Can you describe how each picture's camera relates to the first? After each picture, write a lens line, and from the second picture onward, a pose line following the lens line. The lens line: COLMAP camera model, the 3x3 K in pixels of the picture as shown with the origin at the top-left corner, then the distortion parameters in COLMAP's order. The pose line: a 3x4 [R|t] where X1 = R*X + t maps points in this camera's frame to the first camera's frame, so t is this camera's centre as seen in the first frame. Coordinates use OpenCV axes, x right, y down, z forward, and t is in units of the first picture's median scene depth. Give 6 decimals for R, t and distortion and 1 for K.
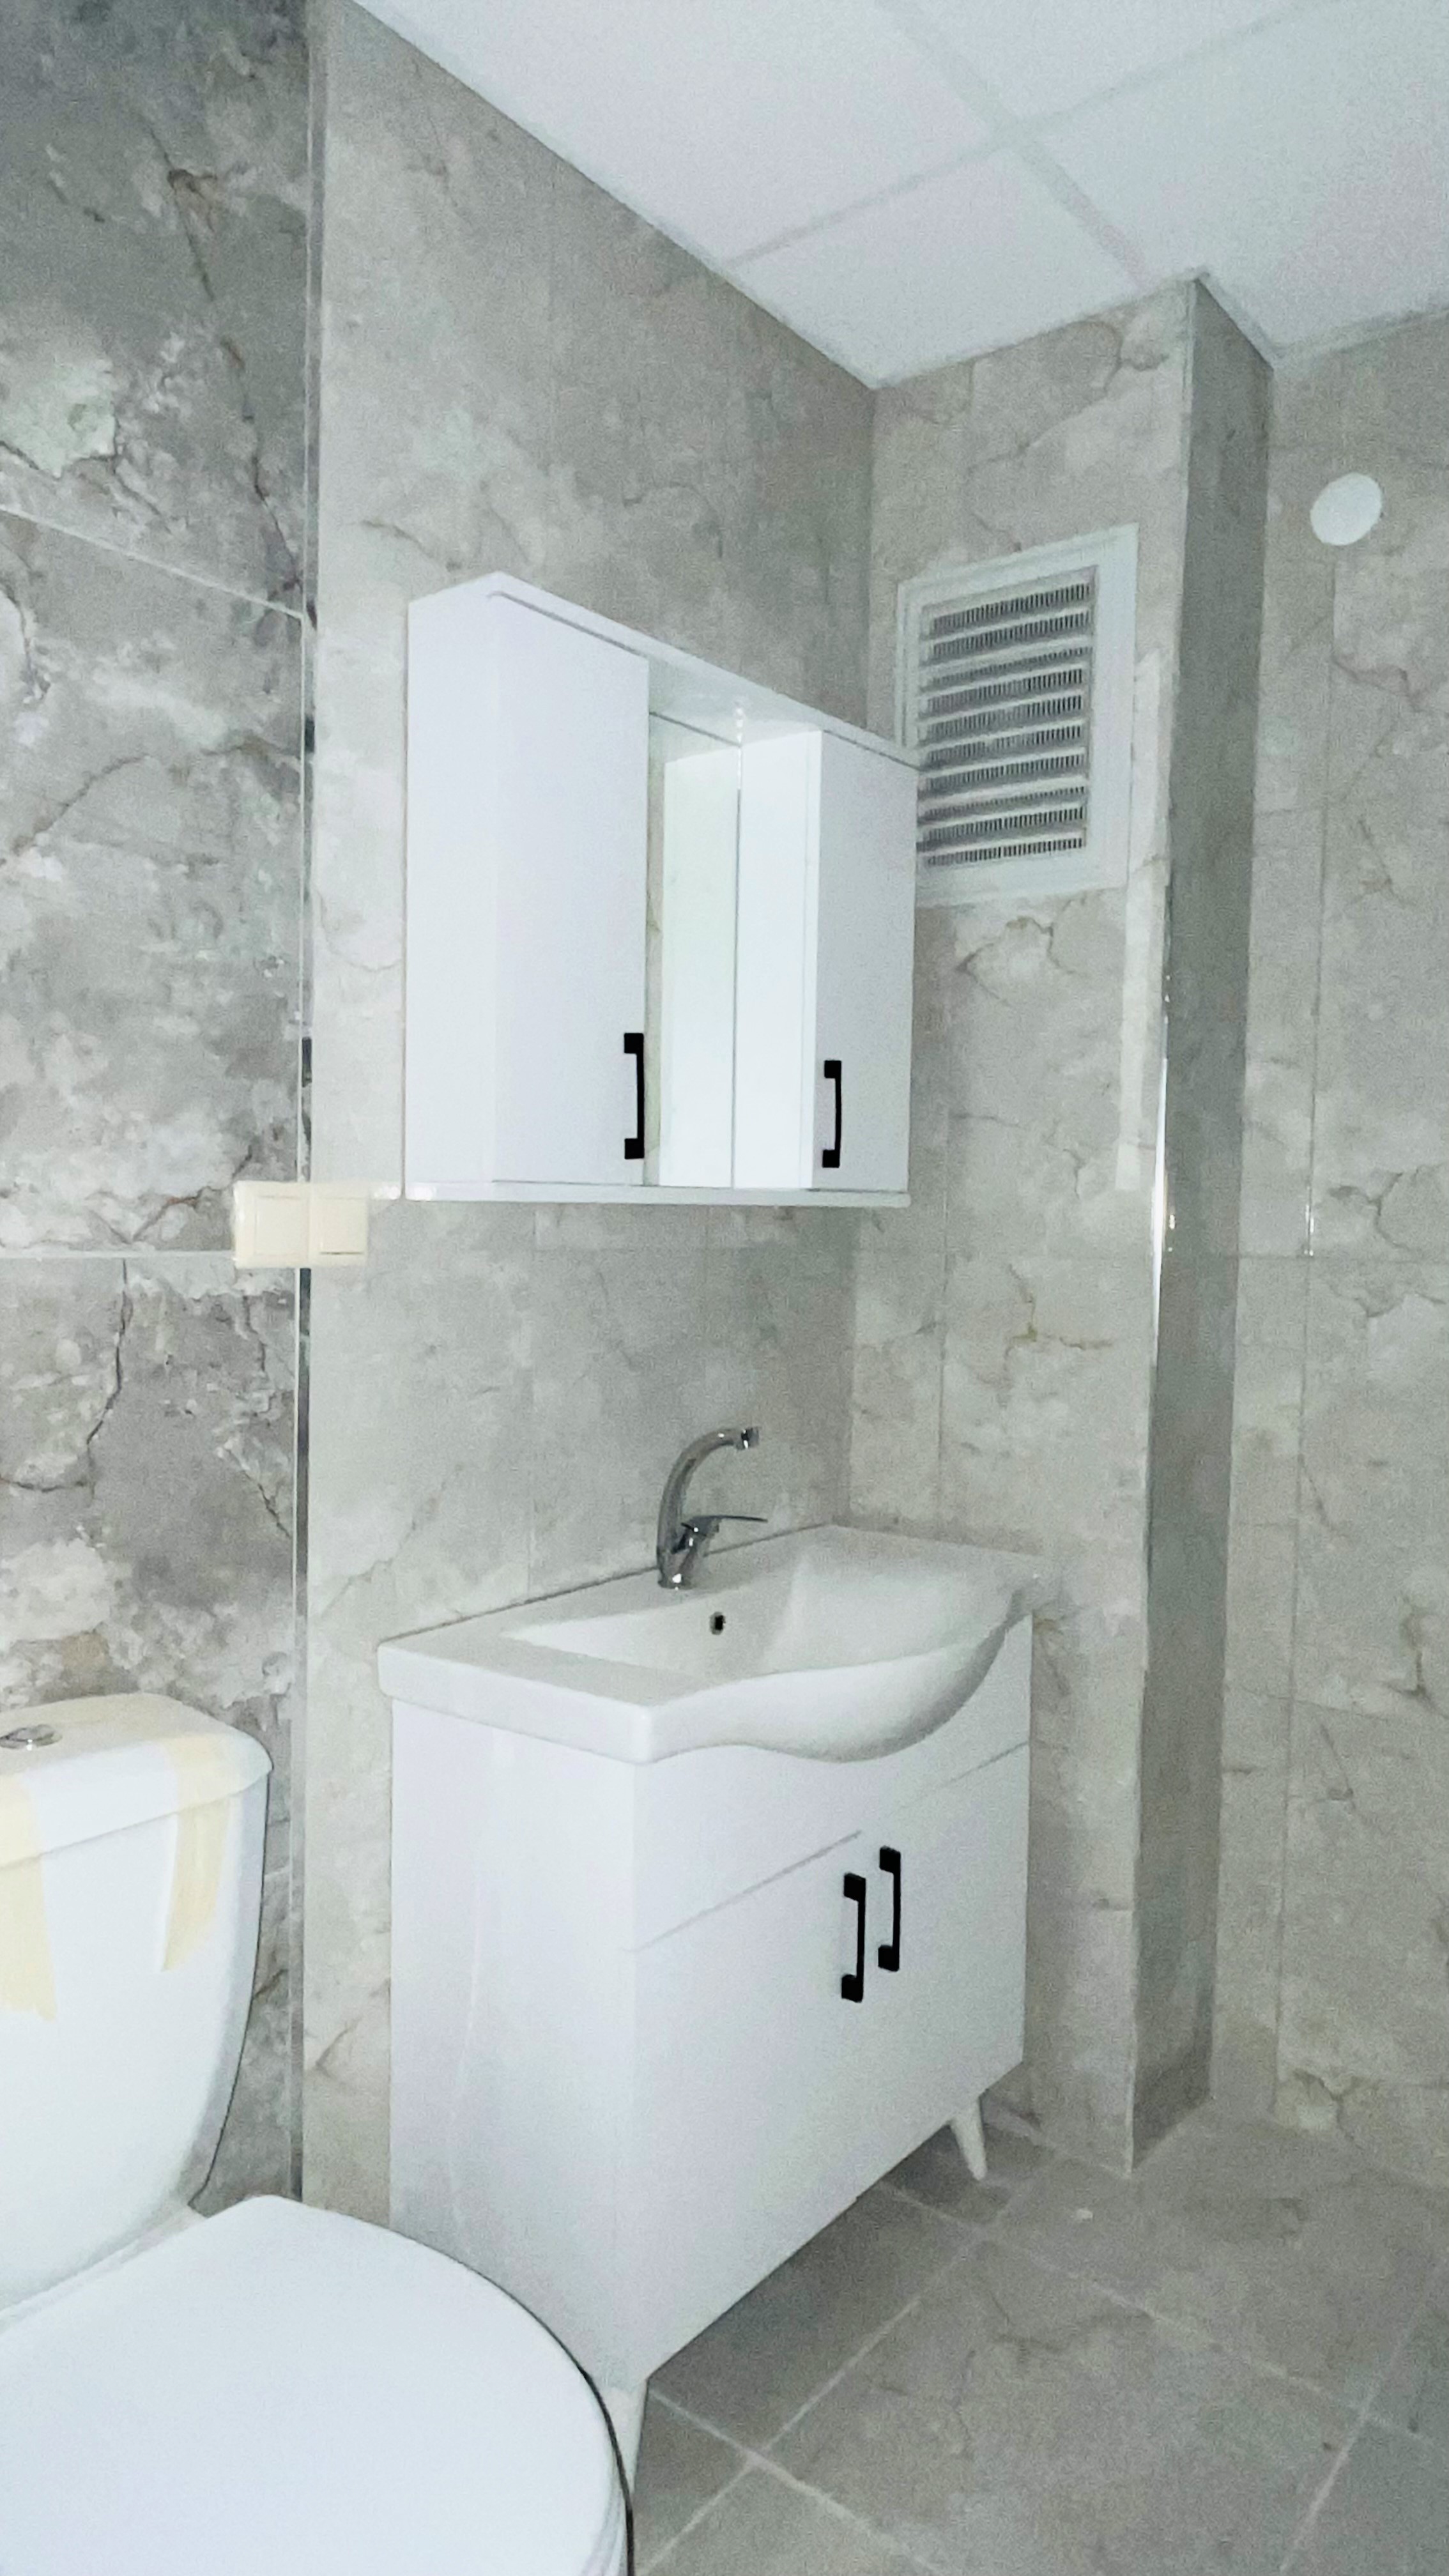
lens RADIAL K [[1613.6, 0, 724.5], [0, 1613.6, 1288.0], [0, 0, 1]] dist [-0.005183, -0.000956]
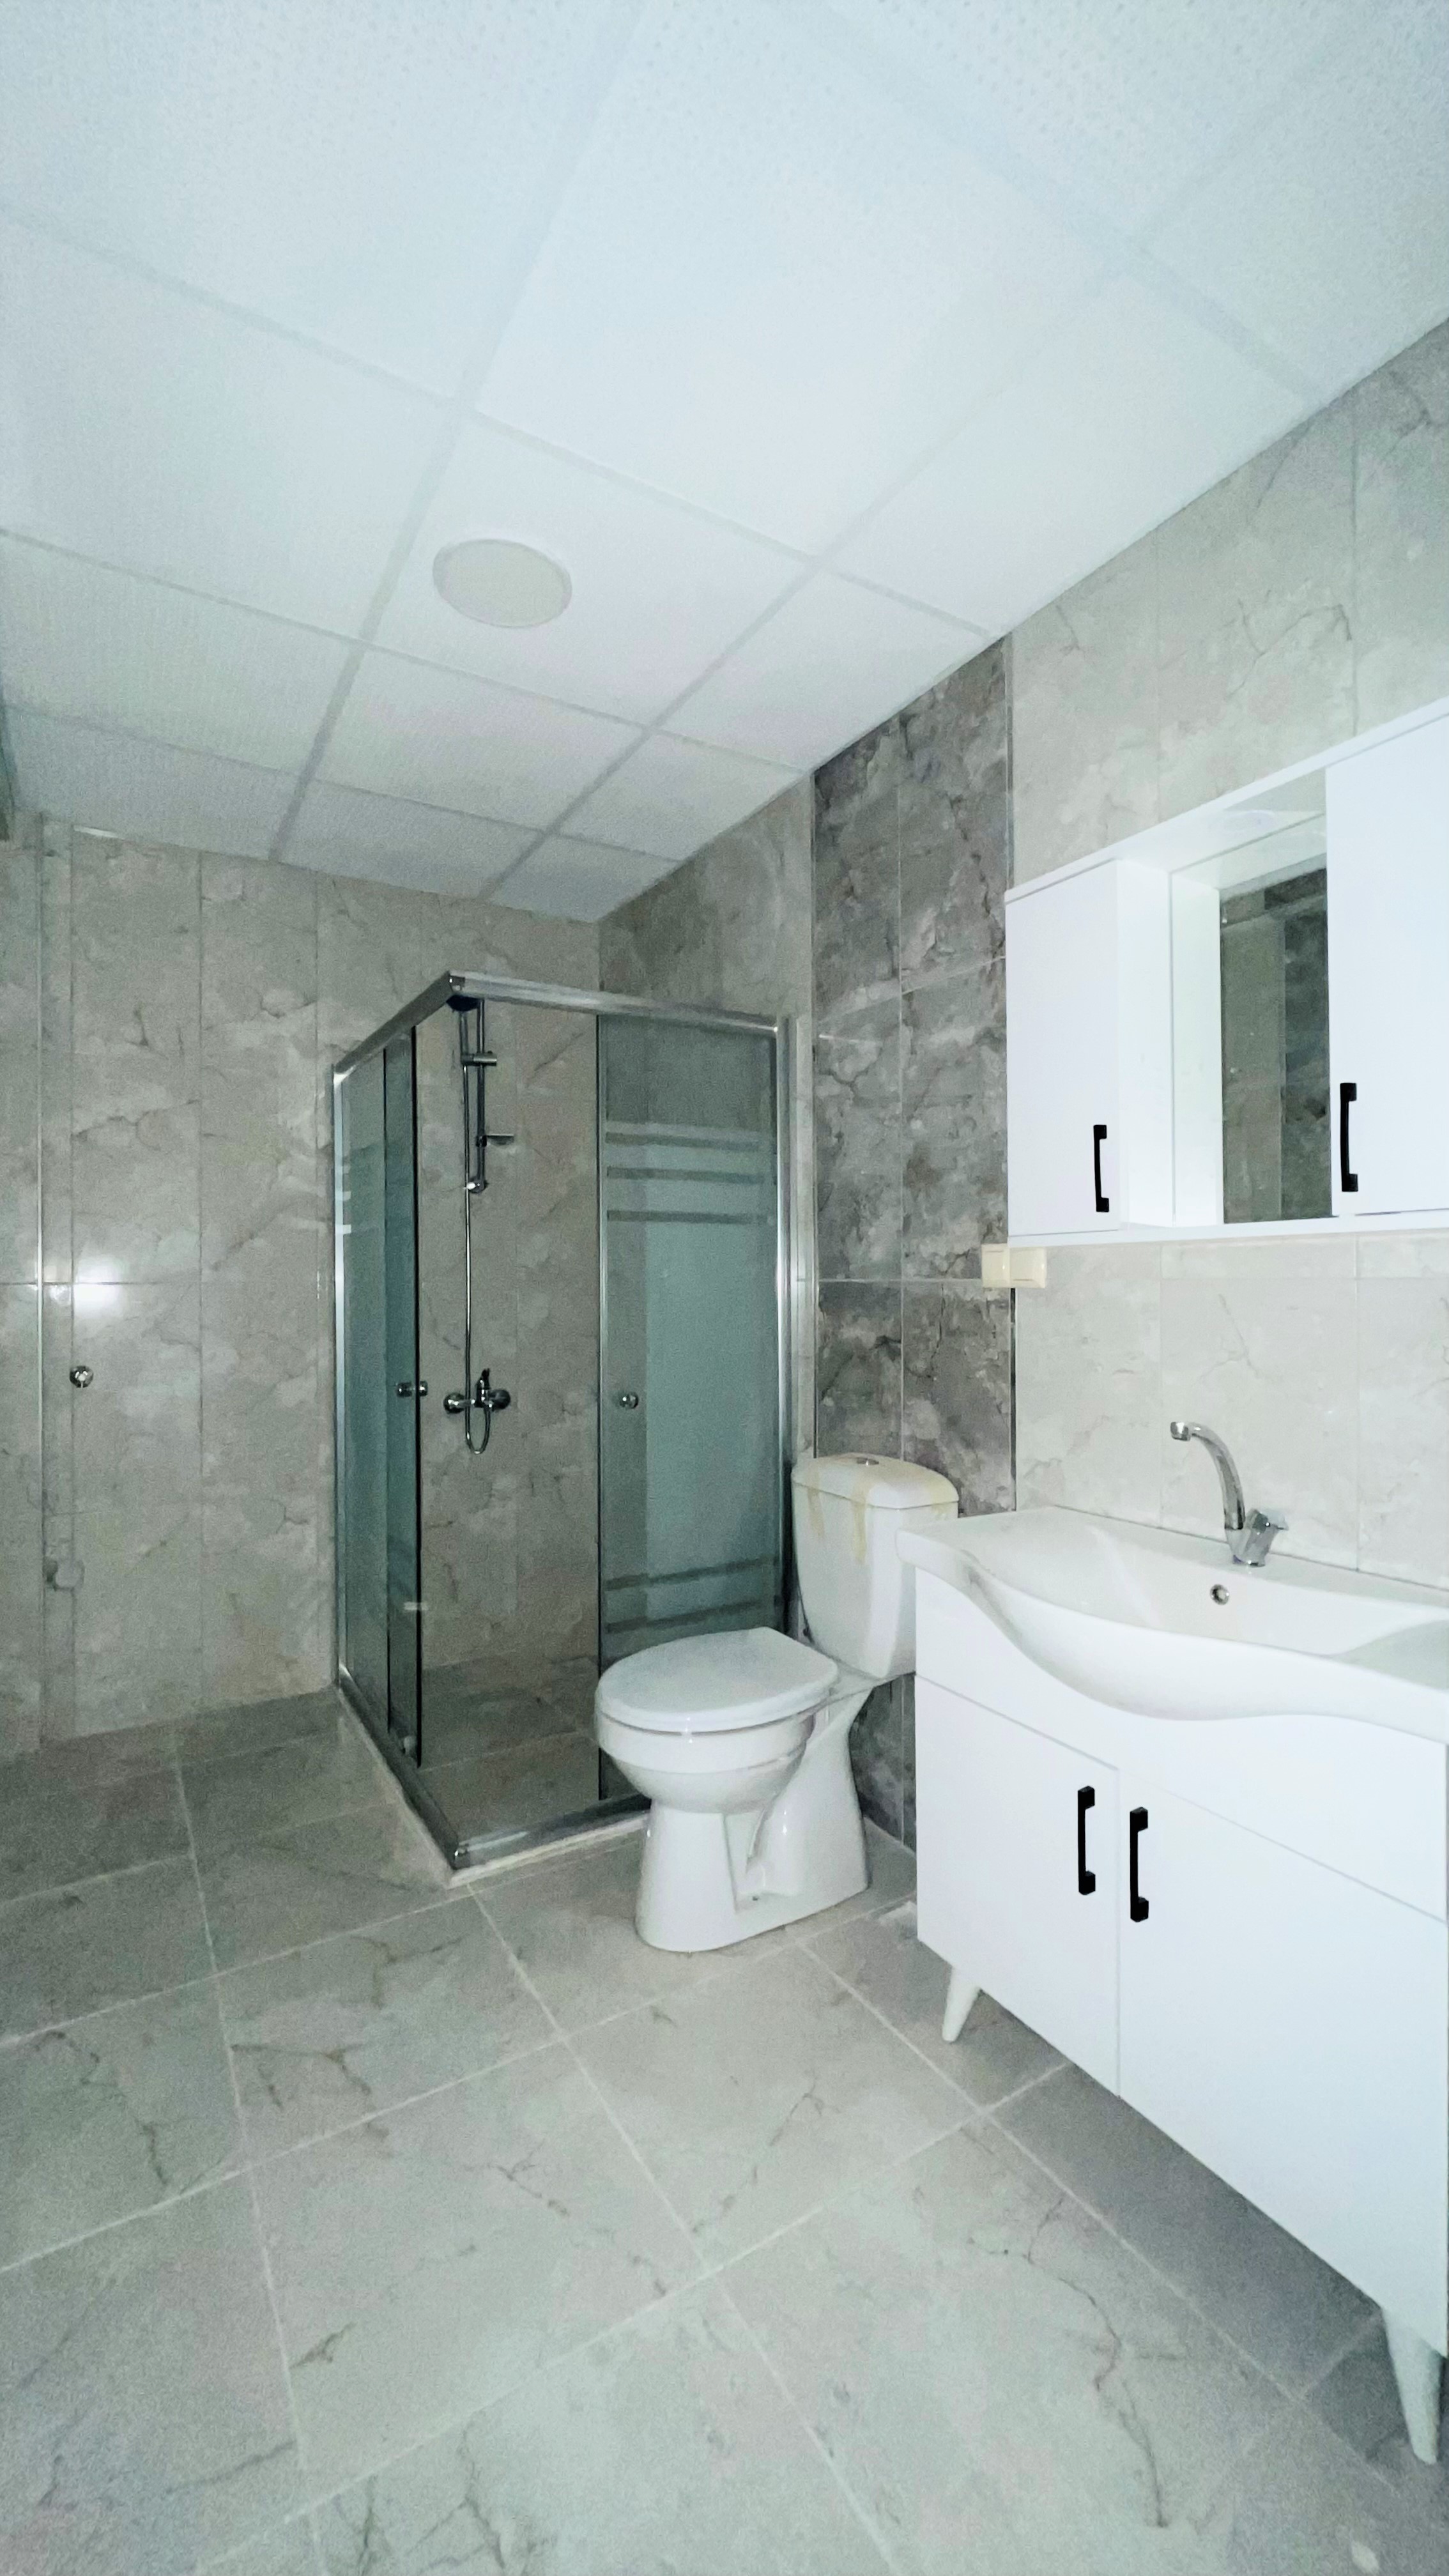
lens RADIAL K [[1040.8, 0, 724.5], [0, 1040.8, 1288.0], [0, 0, 1]] dist [-0.002013, -0.000383]
pose [[-0.352542, -0.013877, -0.935693, 1.062573], [-0.048278, 0.998828, 0.003376, 0.000304], [0.934550, 0.046364, -0.352799, 1.169482]]
